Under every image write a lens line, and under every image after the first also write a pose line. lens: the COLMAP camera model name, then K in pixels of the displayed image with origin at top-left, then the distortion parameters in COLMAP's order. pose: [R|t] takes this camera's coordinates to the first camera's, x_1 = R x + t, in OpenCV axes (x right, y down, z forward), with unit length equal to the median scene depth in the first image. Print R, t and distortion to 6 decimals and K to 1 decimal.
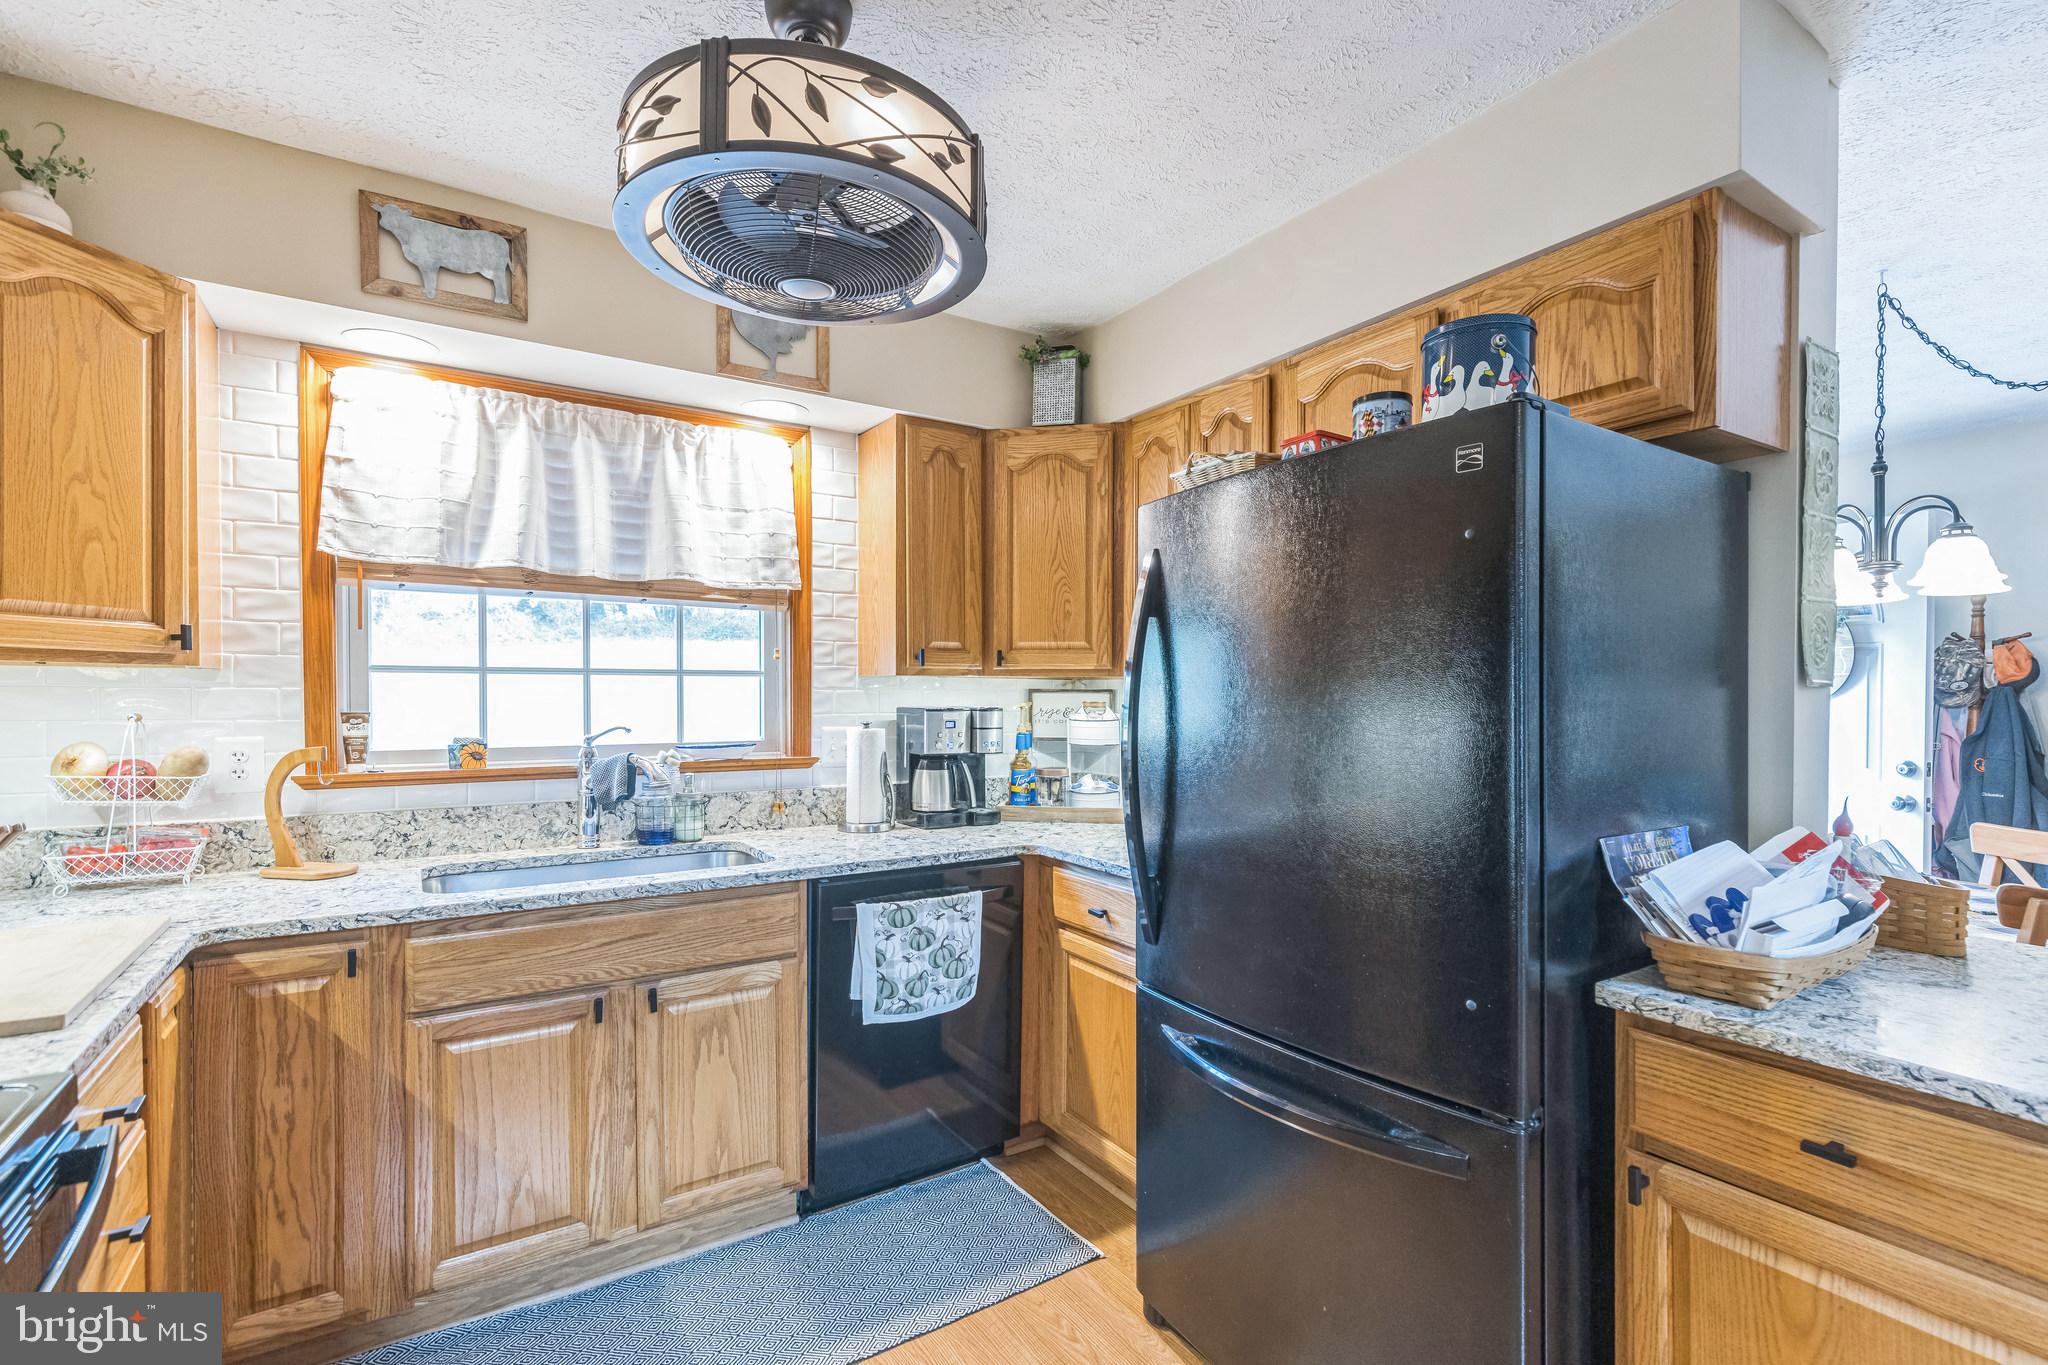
lens RADIAL K [[930.5, 0, 1028.2], [0, 930.5, 707.1], [0, 0, 1]] dist [0.001403, -0.000362]
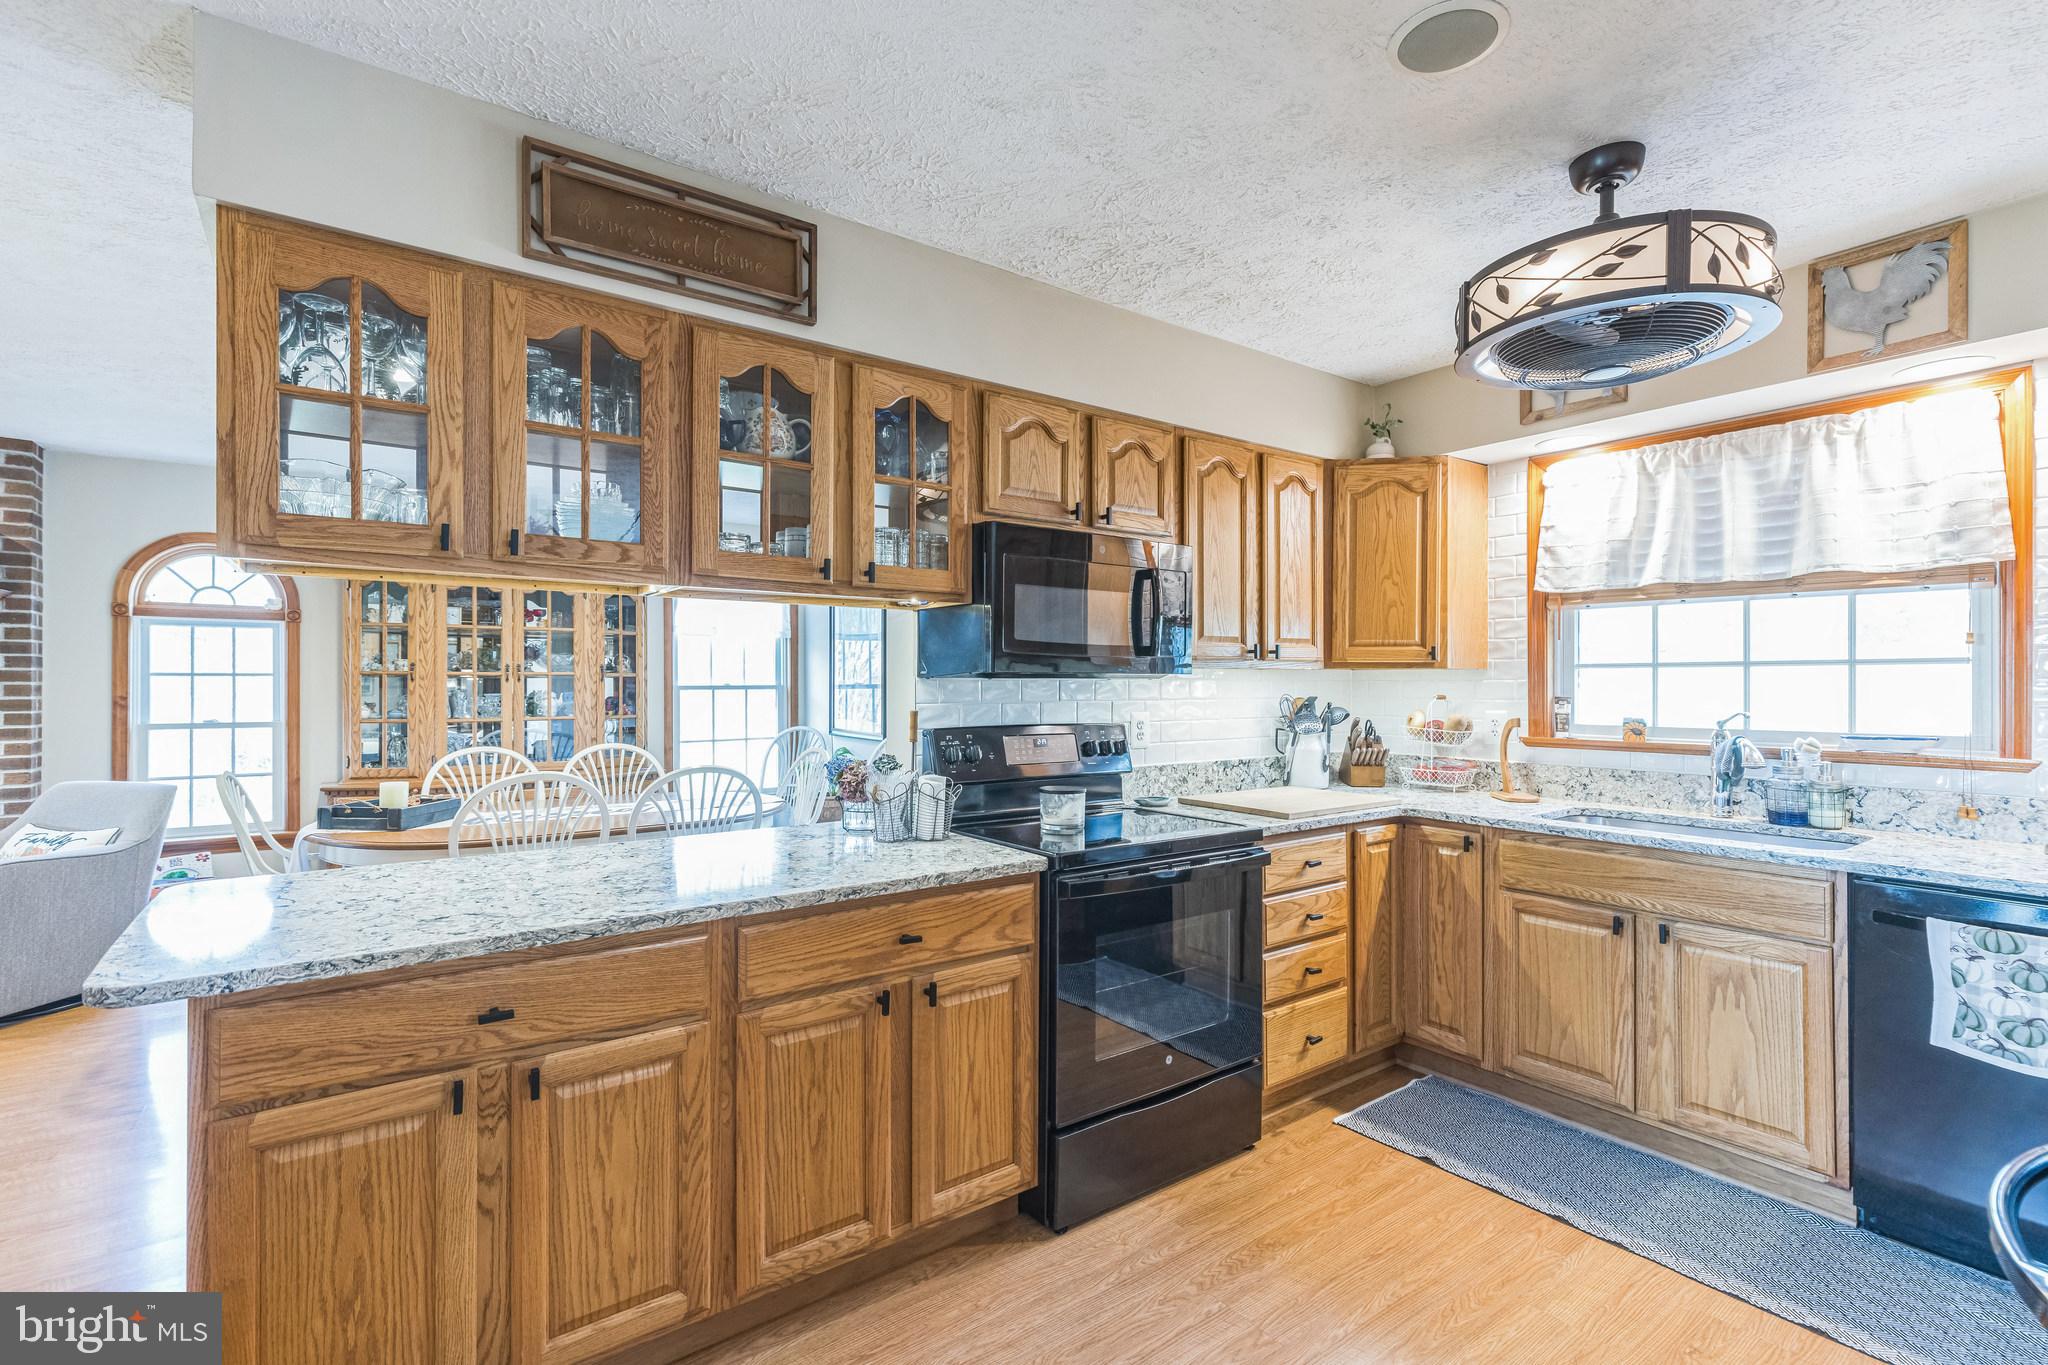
lens RADIAL K [[925.0, 0, 1023.9], [0, 925.0, 685.2], [0, 0, 1]] dist [0.007323, -0.000729]
pose [[0.053448, -0.000109, -0.998571, 0.647795], [-0.013350, 0.999911, -0.000824, 0.000027], [0.998481, 0.013375, 0.053442, 0.076002]]
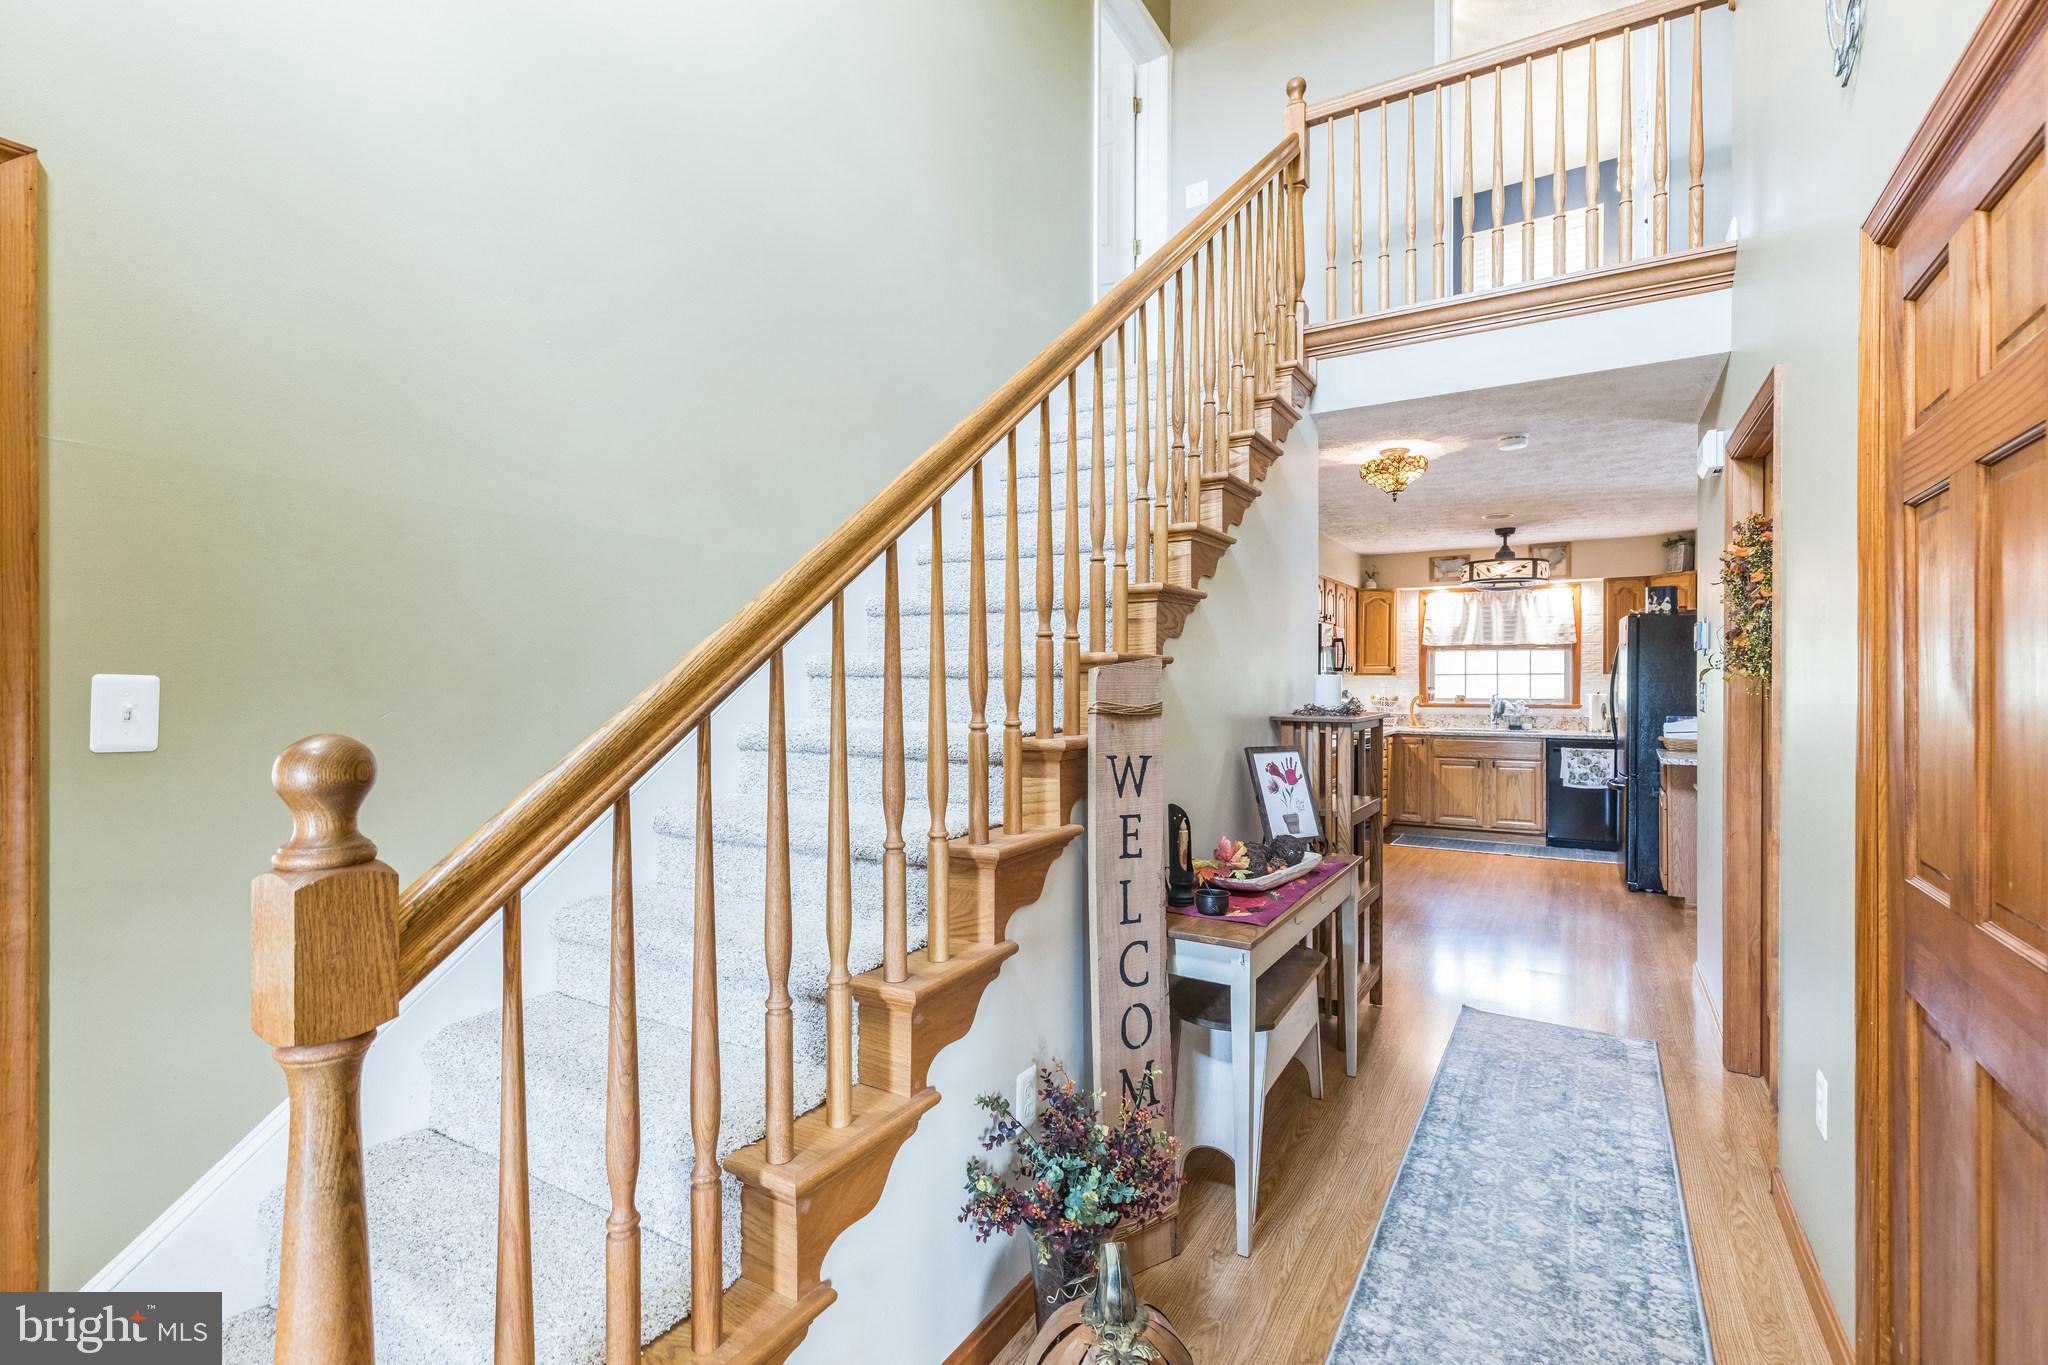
lens RADIAL K [[925.2, 0, 1023.5], [0, 925.2, 692.4], [0, 0, 1]] dist [0.004474, -0.000535]
pose [[0.432886, 0.007092, -0.901421, 1.766117], [-0.009582, 0.999949, 0.003265, 0.029137], [0.901398, 0.007224, 0.432932, -1.914236]]
